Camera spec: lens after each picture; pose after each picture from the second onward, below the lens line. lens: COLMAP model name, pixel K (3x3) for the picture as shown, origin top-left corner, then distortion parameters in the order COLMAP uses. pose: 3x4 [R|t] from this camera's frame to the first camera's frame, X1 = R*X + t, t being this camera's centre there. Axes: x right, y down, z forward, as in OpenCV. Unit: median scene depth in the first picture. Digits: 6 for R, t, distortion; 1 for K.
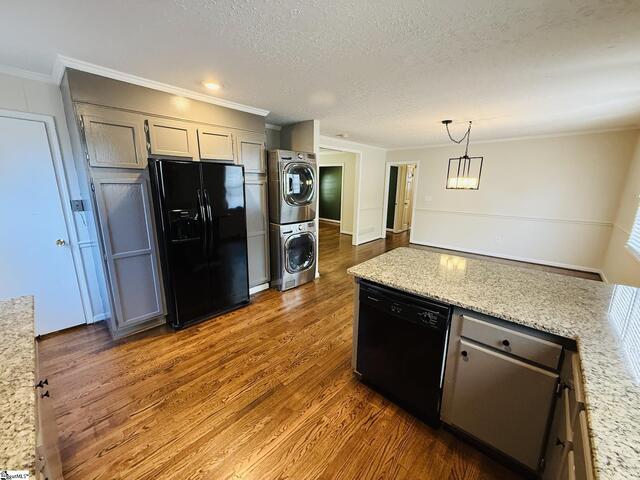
lens RADIAL K [[255.5, 0, 319.0], [0, 255.5, 239.7], [0, 0, 1]] dist [-0.001063, 0.000500]
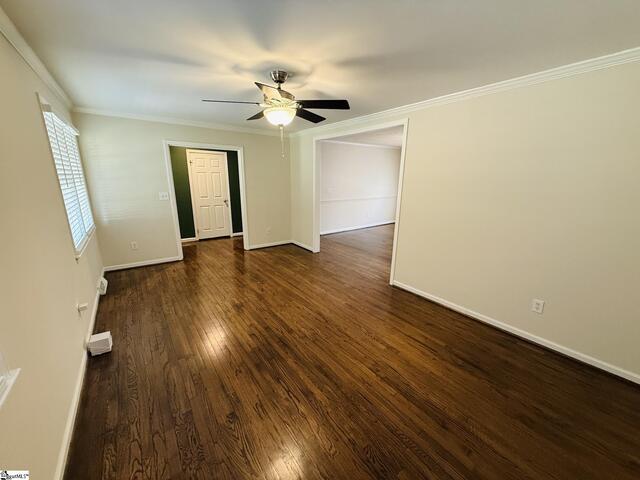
lens RADIAL K [[255.5, 0, 320.7], [0, 255.5, 241.5], [0, 0, 1]] dist [-0.001063, 0.000500]
pose [[0.182838, -0.245289, 0.952052, -1.333576], [0.197972, 0.957726, 0.208731, -0.378545], [-0.963004, 0.150316, 0.223669, 1.669032]]
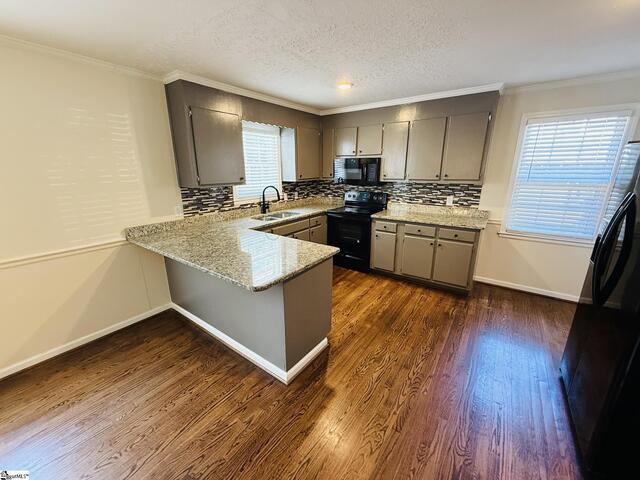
lens RADIAL K [[255.5, 0, 318.6], [0, 255.5, 240.9], [0, 0, 1]] dist [-0.001063, 0.000500]
pose [[-0.992926, 0.024851, -0.116103, 0.206177], [-0.033902, 0.877803, 0.477821, -0.283258], [0.113790, 0.478377, -0.870751, 1.206988]]
